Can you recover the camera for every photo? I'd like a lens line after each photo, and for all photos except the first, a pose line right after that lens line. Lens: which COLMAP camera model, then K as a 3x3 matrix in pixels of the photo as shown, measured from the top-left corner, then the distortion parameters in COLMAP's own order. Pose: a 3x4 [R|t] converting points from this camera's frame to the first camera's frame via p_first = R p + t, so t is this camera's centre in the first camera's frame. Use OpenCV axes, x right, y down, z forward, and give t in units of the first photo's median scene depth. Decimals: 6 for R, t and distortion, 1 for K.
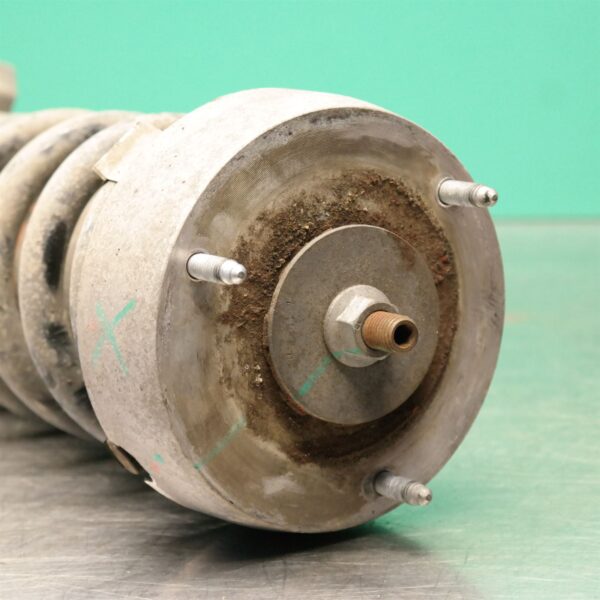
lens RADIAL K [[1905.9, 0, 299.7], [0, 1905.9, 300.1], [0, 0, 1]] dist [0.244670, 0.000000]
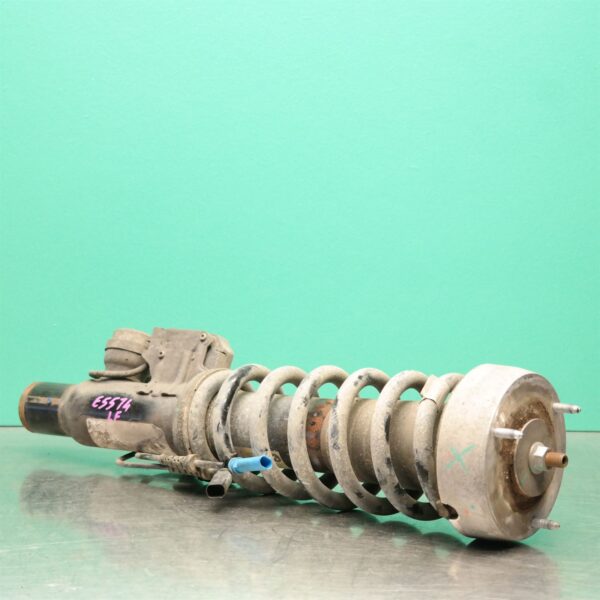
lens RADIAL K [[1905.9, 0, 298.4], [0, 1905.9, 298.4], [0, 0, 1]] dist [0.244670, 0.000000]
pose [[0.948550, 0.044693, 0.313457, -1.110278], [-0.008291, 0.993154, -0.116516, 0.104993], [-0.316519, 0.107922, 0.942427, -1.380621]]
